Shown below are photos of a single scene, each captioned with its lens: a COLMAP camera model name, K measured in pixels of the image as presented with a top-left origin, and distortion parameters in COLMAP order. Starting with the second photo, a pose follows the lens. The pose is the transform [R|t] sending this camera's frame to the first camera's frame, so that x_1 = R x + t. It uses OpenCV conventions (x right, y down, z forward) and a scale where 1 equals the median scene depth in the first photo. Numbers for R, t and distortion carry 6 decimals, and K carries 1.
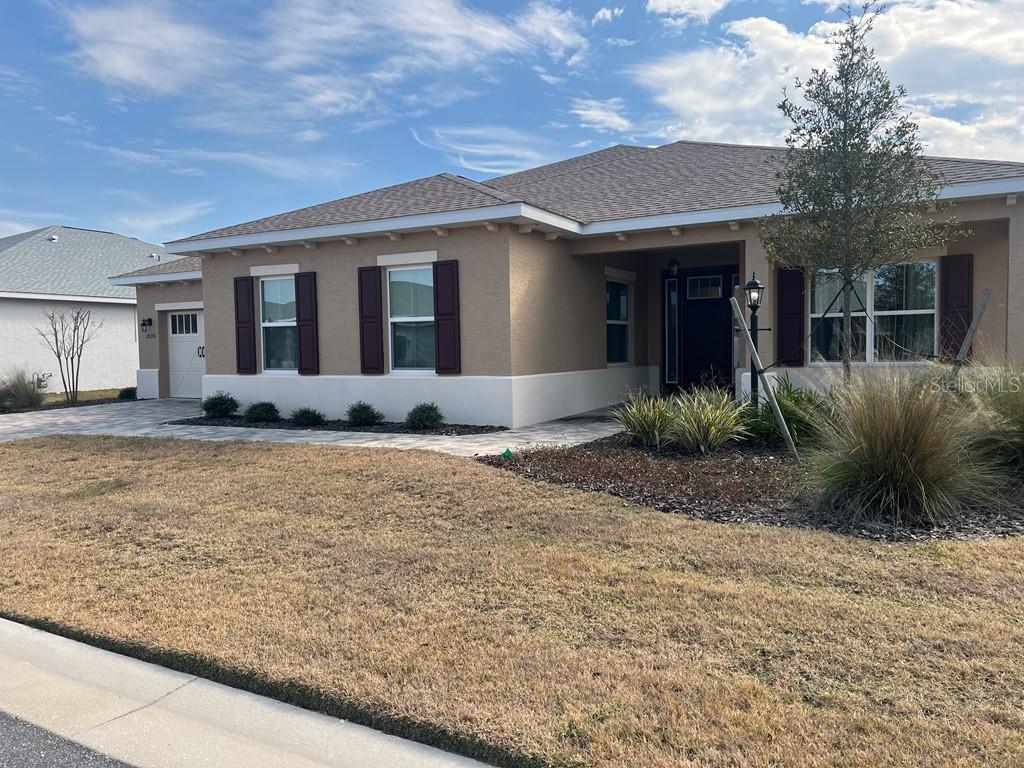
lens RADIAL K [[773.2, 0, 512.1], [0, 773.2, 386.7], [0, 0, 1]] dist [0.030550, -0.033455]
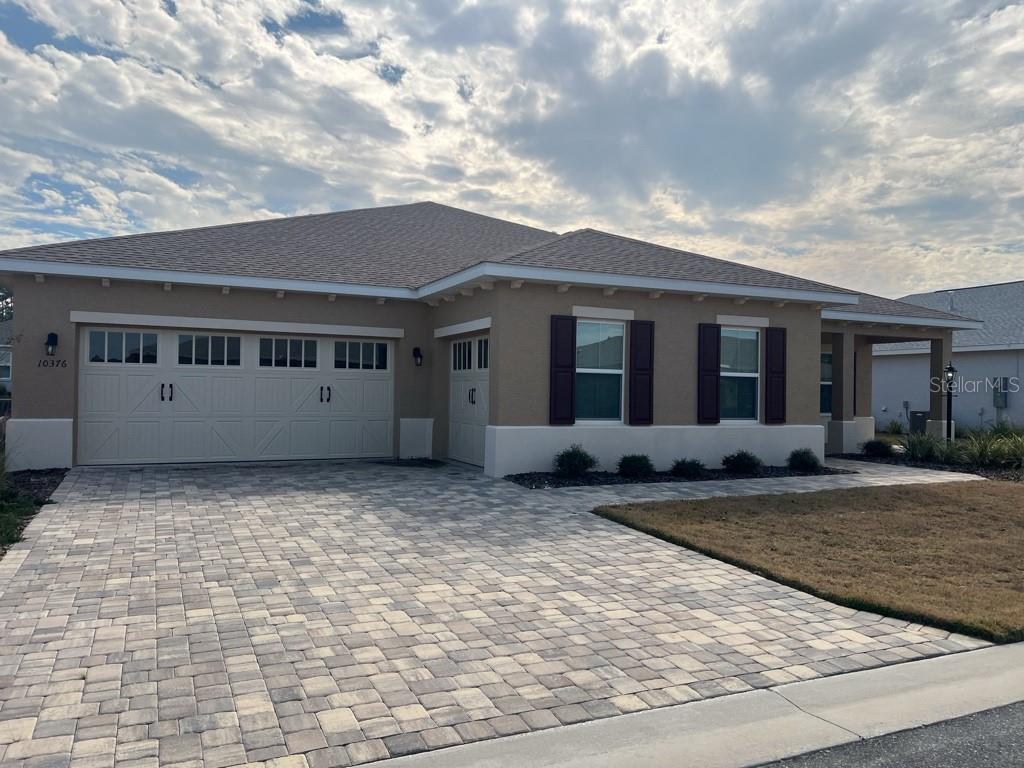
lens RADIAL K [[773.2, 0, 512.5], [0, 773.2, 381.6], [0, 0, 1]] dist [0.030550, -0.033455]
pose [[0.586959, 0.035680, 0.808830, -0.743494], [0.015913, 0.998327, -0.055587, -0.012119], [-0.809460, 0.045498, 0.585410, 0.366070]]
